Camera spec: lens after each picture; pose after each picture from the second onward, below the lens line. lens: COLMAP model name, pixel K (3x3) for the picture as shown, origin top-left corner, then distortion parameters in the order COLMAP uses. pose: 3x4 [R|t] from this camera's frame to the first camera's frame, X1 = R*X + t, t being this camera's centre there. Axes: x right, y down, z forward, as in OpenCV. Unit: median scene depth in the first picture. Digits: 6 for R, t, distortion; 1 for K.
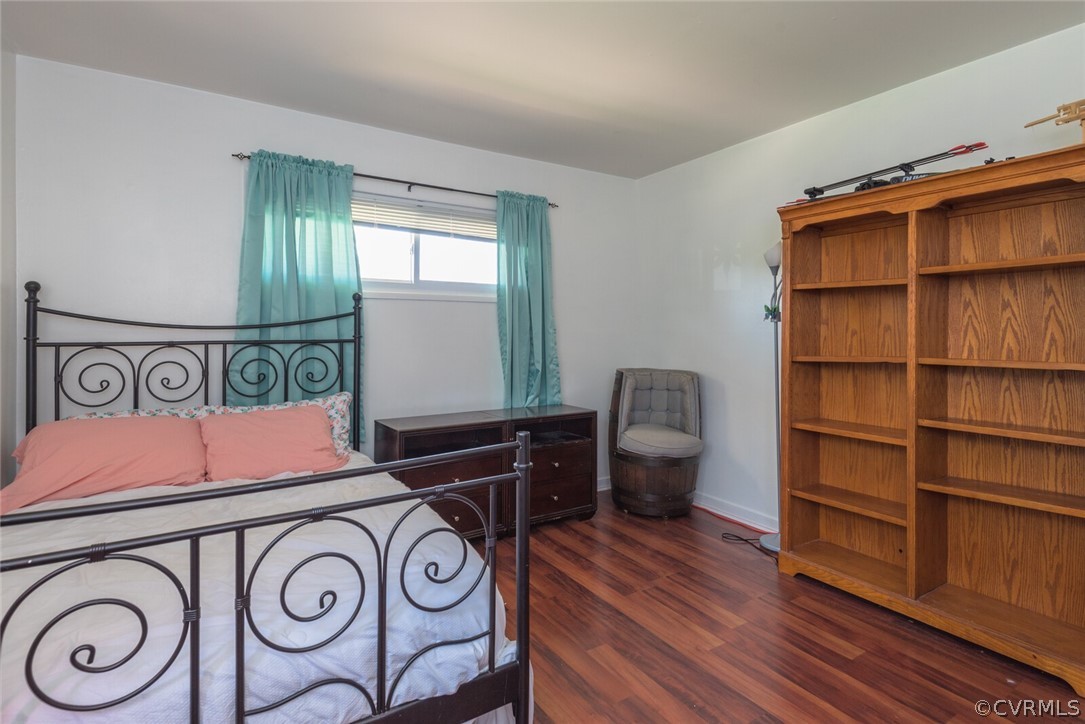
lens RADIAL K [[546.4, 0, 557.2], [0, 546.4, 334.9], [0, 0, 1]] dist [0.046014, -0.030656]
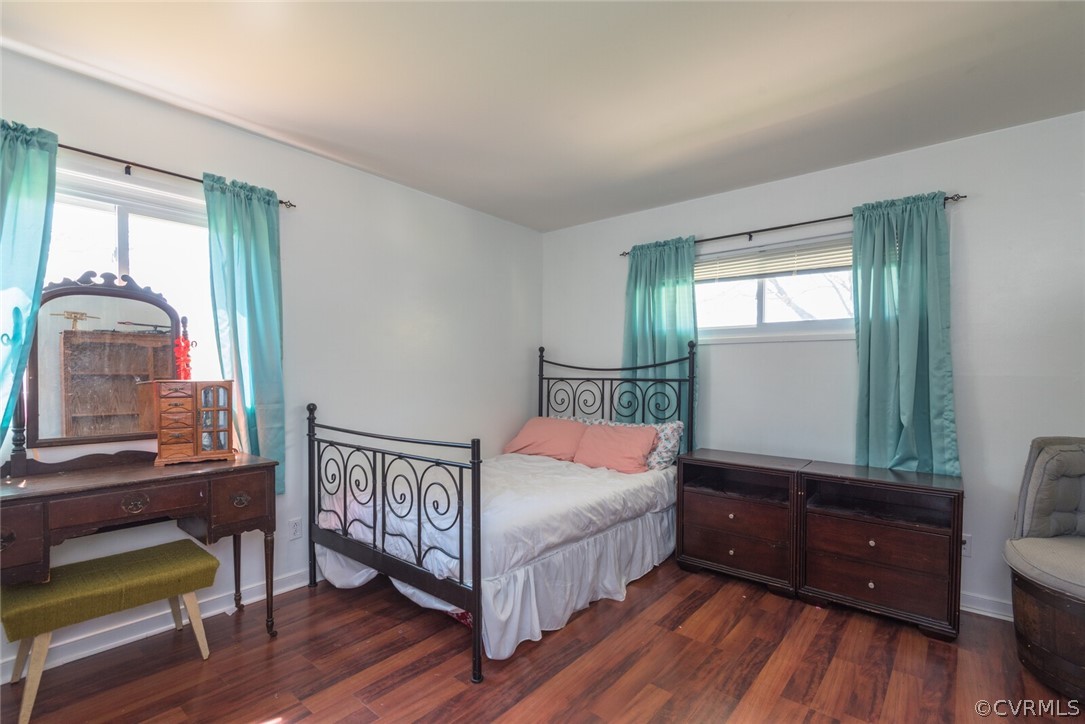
lens RADIAL K [[505.5, 0, 543.2], [0, 505.5, 384.6], [0, 0, 1]] dist [0.036285, -0.022279]
pose [[0.283815, 0.027937, -0.958472, 0.642975], [-0.010826, 0.999605, 0.025930, -0.005271], [0.958818, 0.003017, 0.284006, 0.385514]]
